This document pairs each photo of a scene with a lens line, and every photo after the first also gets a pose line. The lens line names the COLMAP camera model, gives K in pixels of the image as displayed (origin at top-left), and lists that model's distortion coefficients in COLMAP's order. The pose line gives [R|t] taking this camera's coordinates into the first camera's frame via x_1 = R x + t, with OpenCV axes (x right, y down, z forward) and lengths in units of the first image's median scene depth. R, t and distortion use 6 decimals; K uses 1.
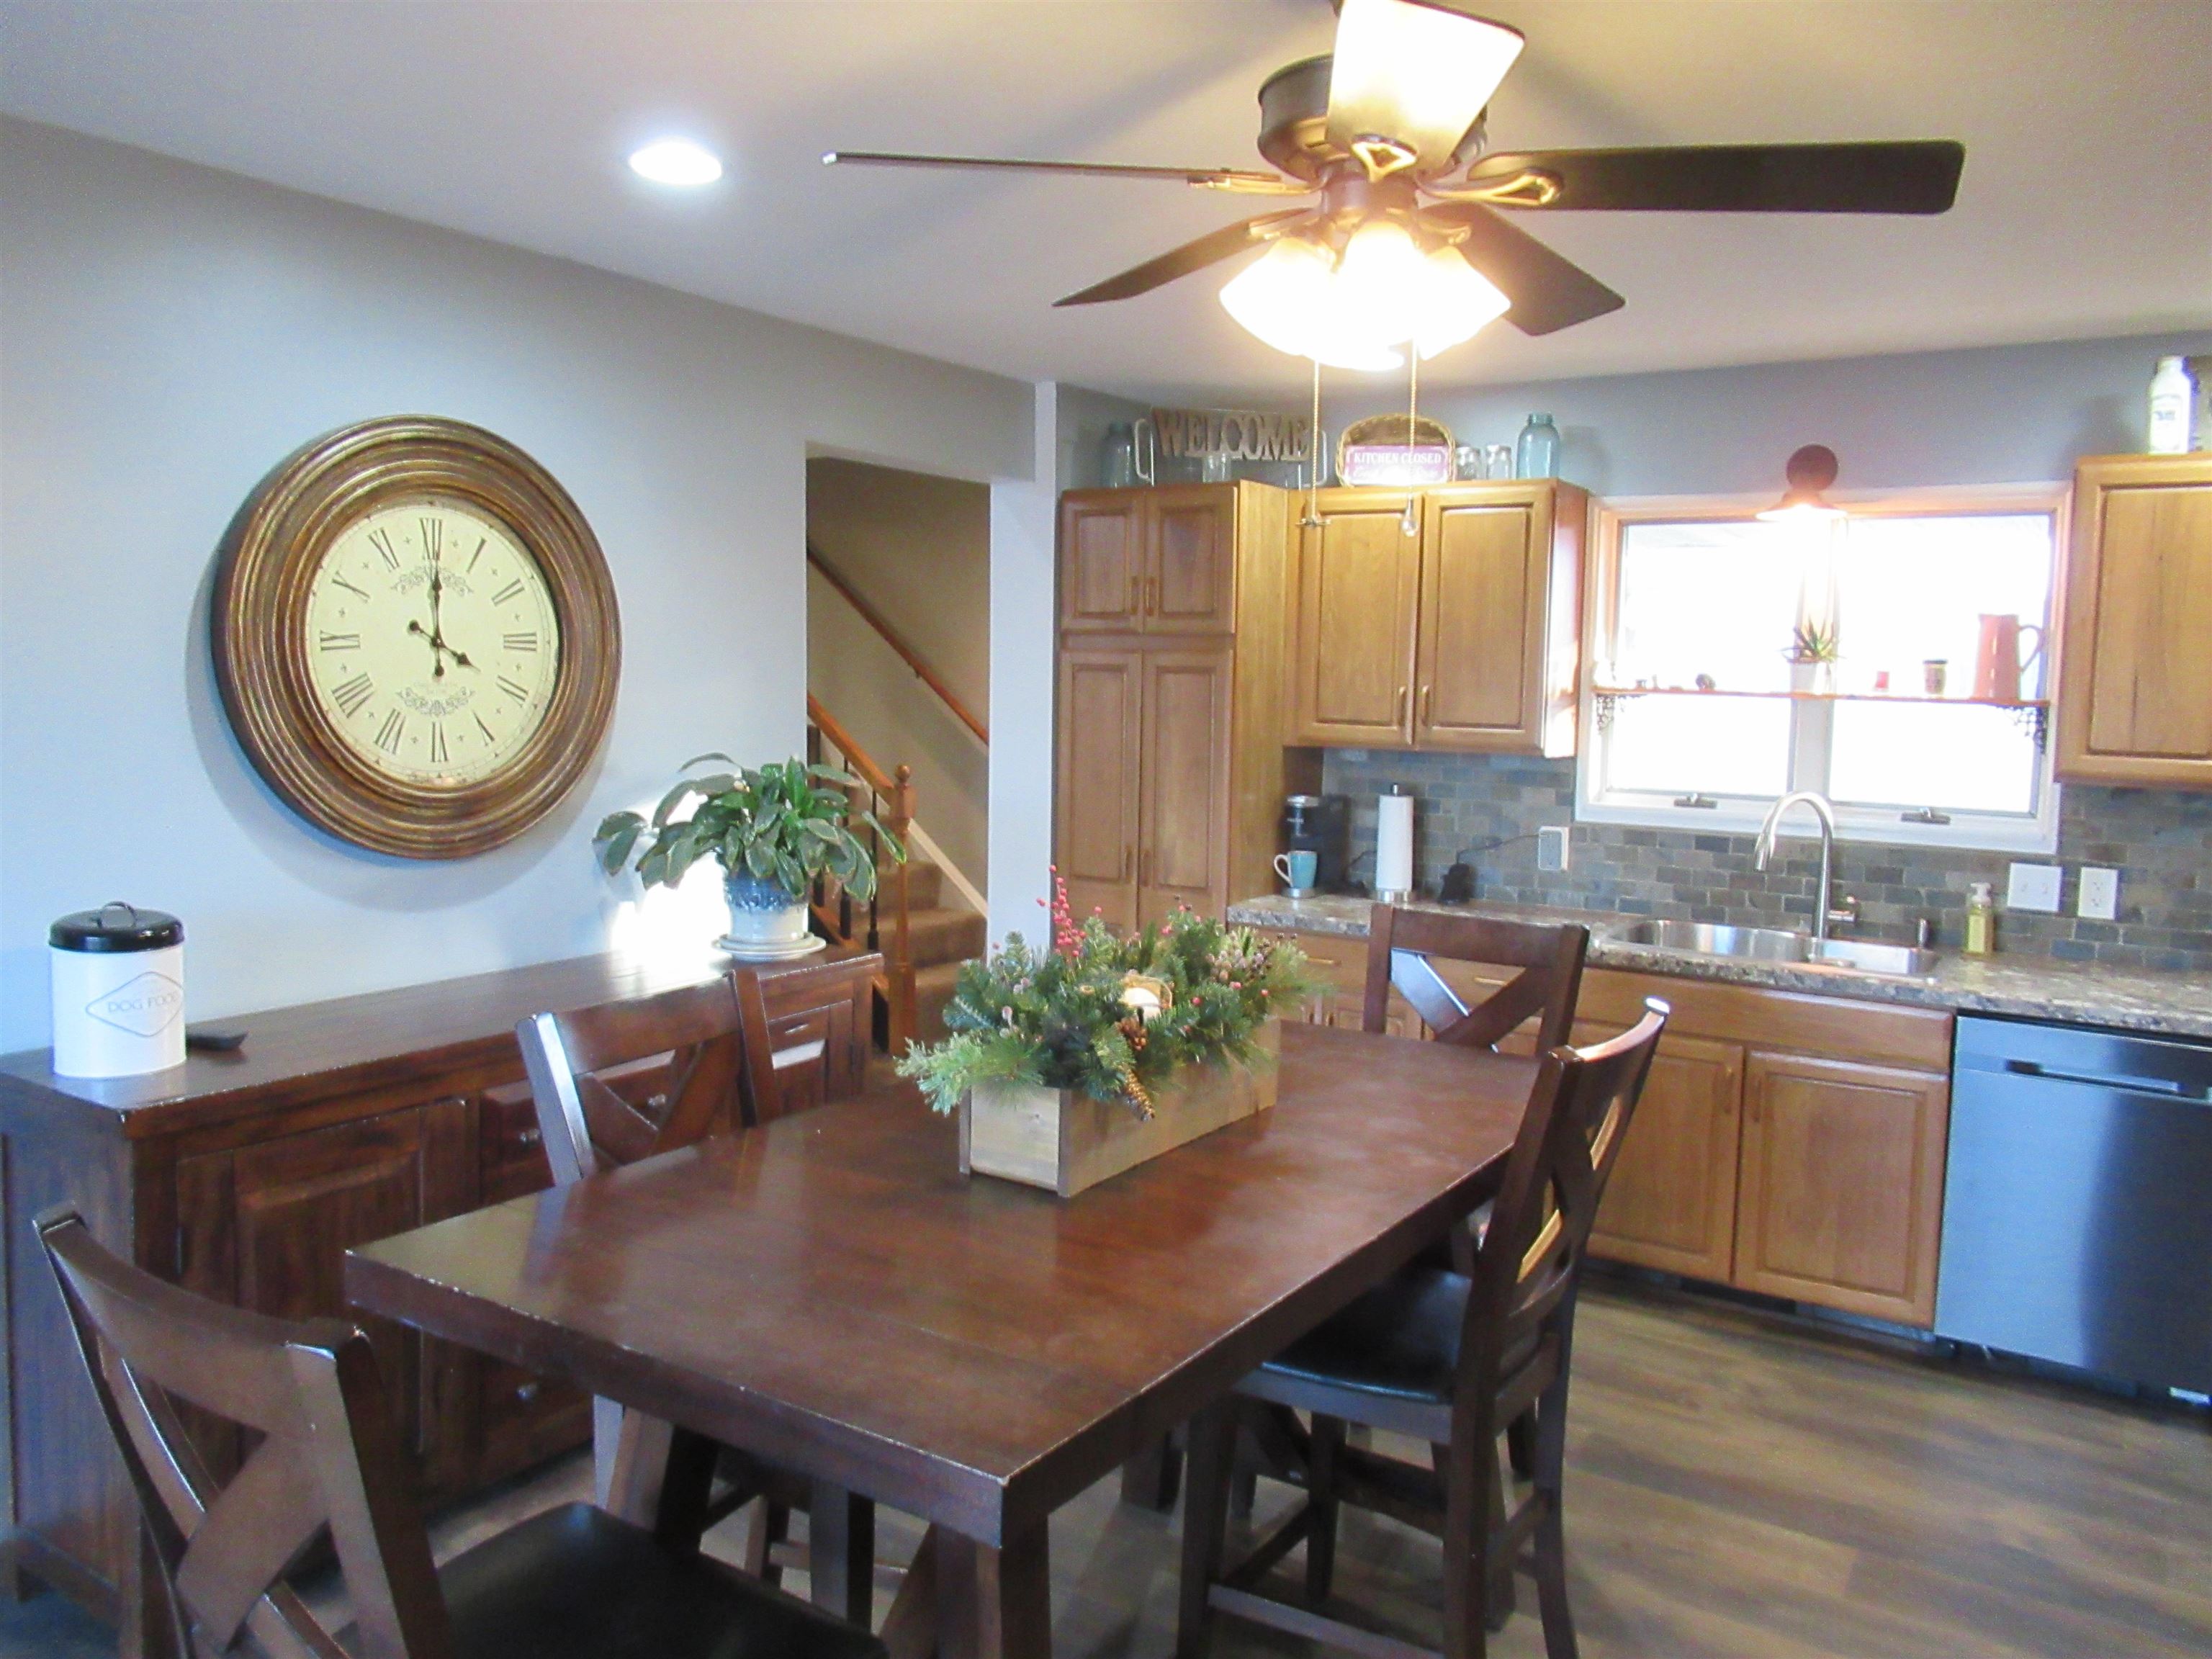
lens RADIAL K [[1664.8, 0, 1083.8], [0, 1664.8, 822.9], [0, 0, 1]] dist [0.022868, -0.009561]
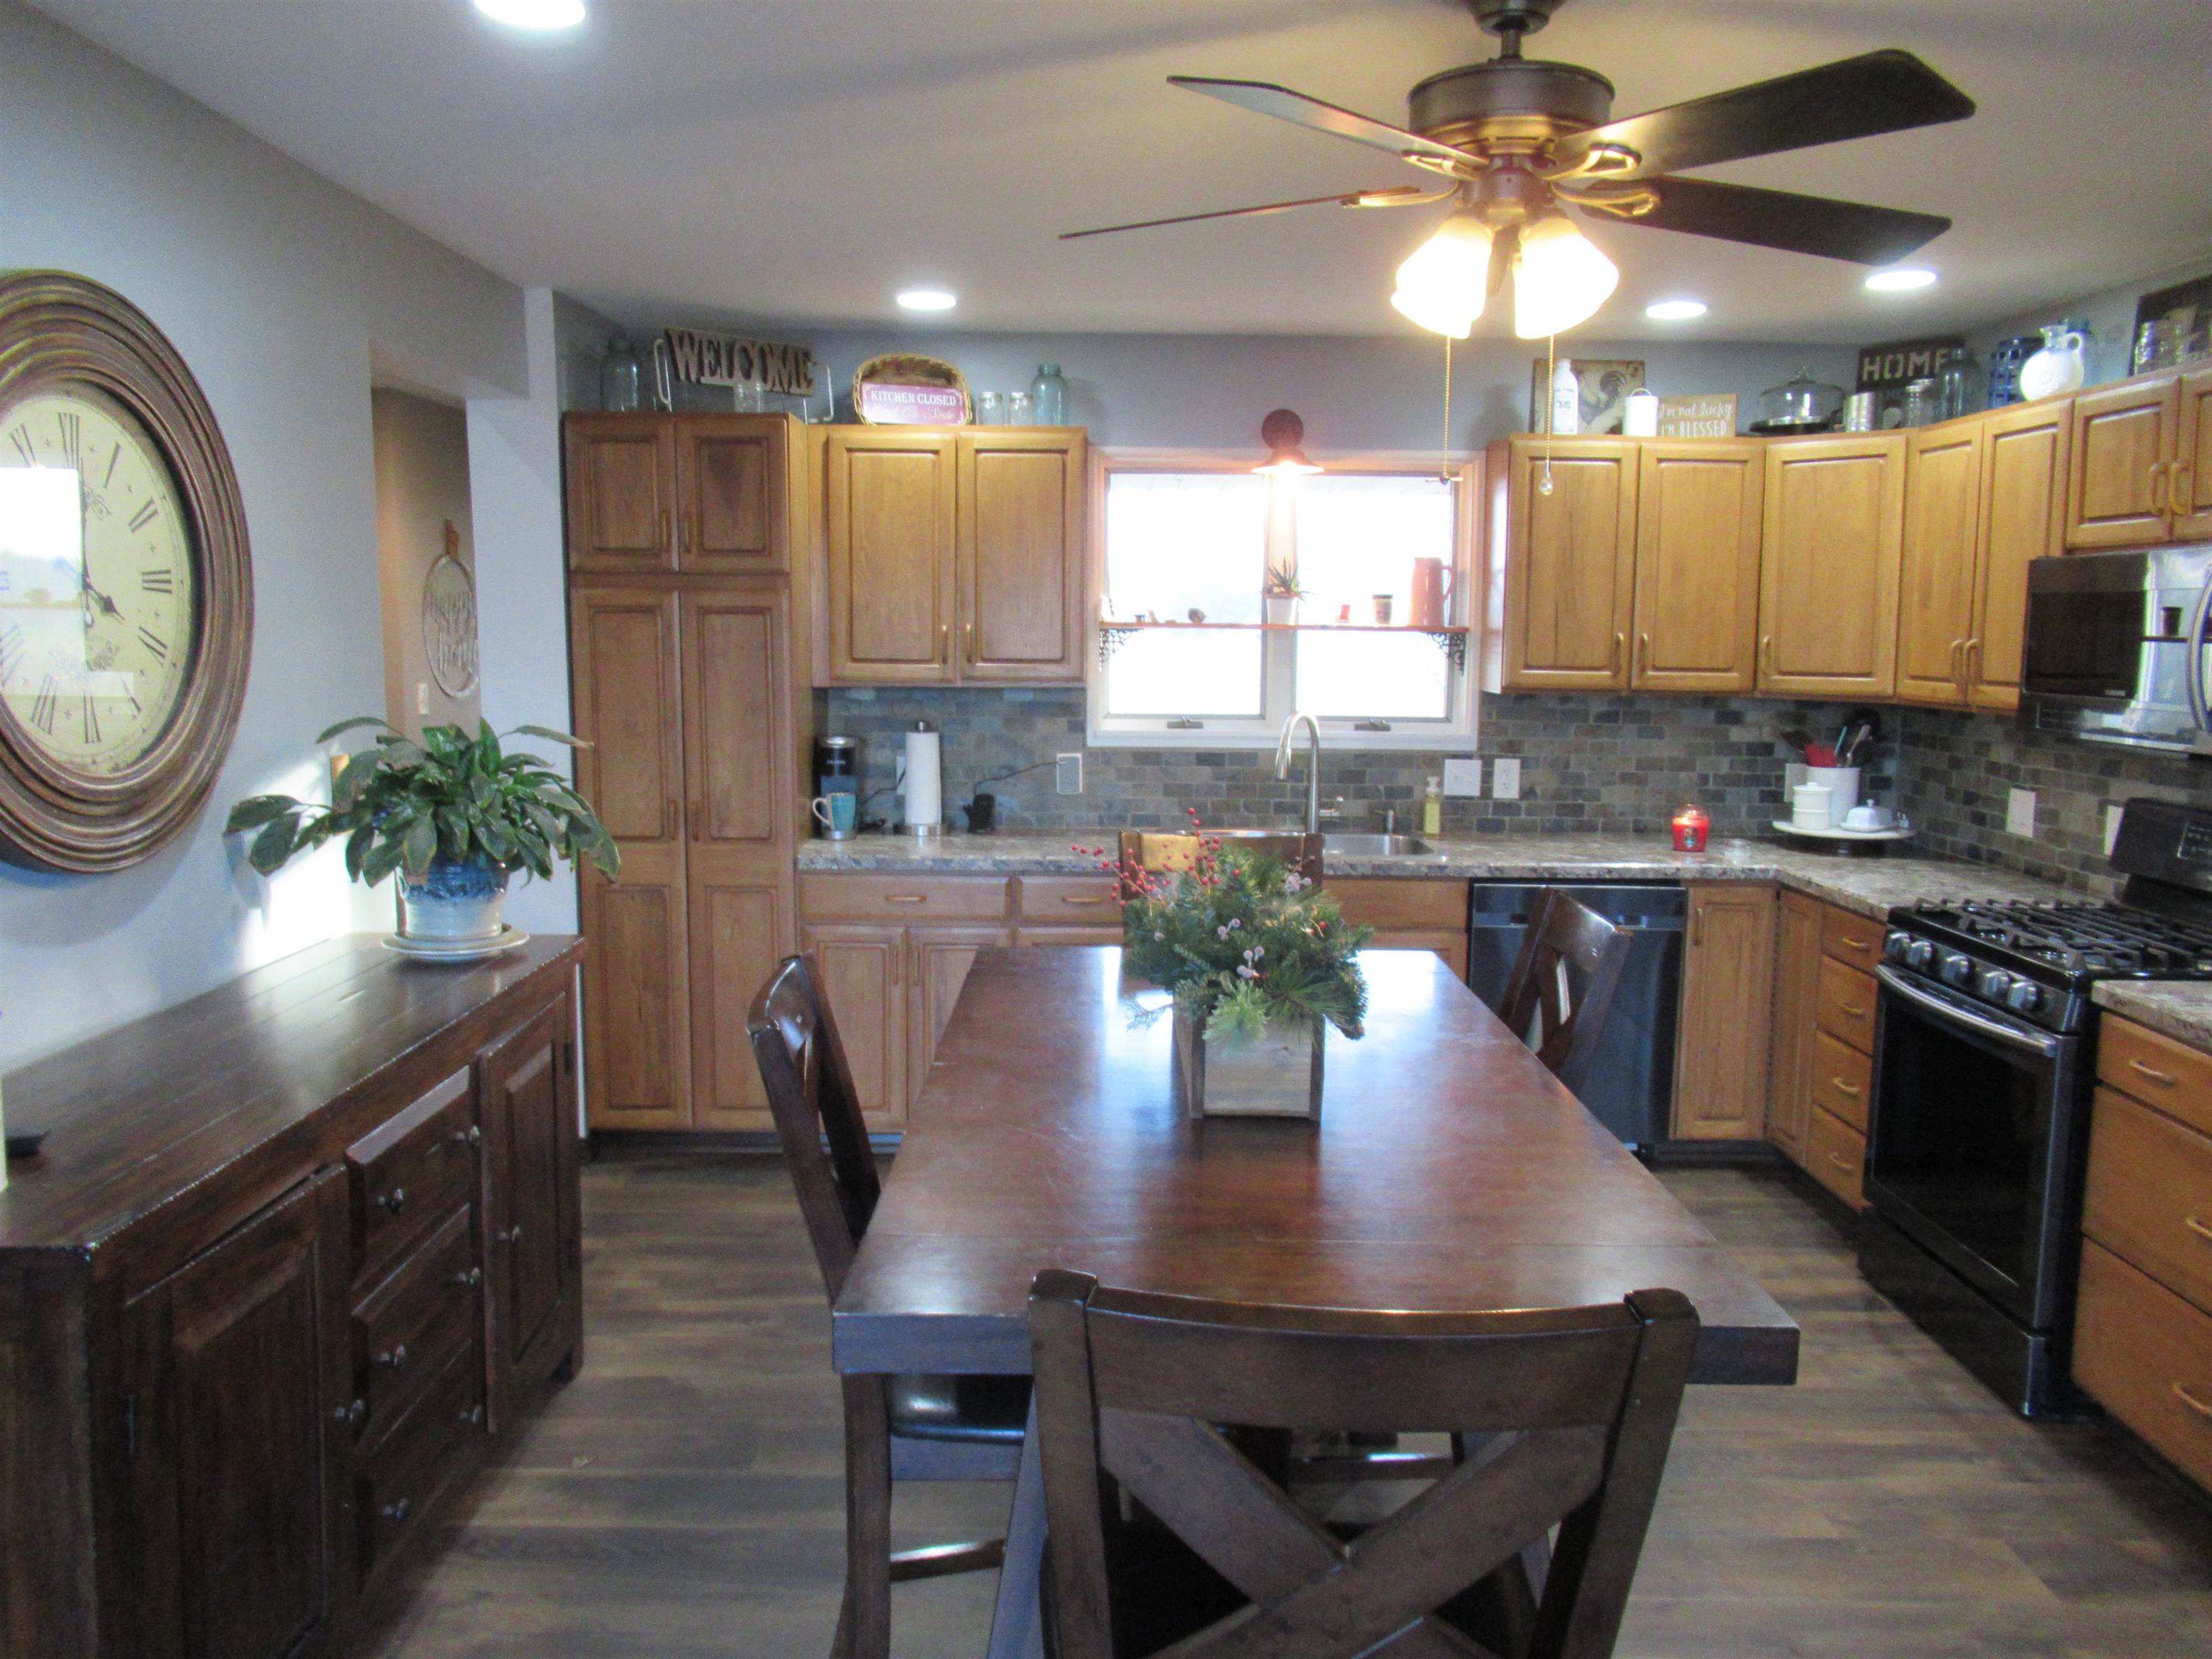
lens RADIAL K [[1664.8, 0, 1085.8], [0, 1664.8, 813.2], [0, 0, 1]] dist [0.022868, -0.009561]
pose [[0.840593, -0.076610, 0.536222, -0.296668], [0.060333, 0.997030, 0.047867, -0.010114], [-0.538296, -0.007885, 0.842719, 0.092221]]
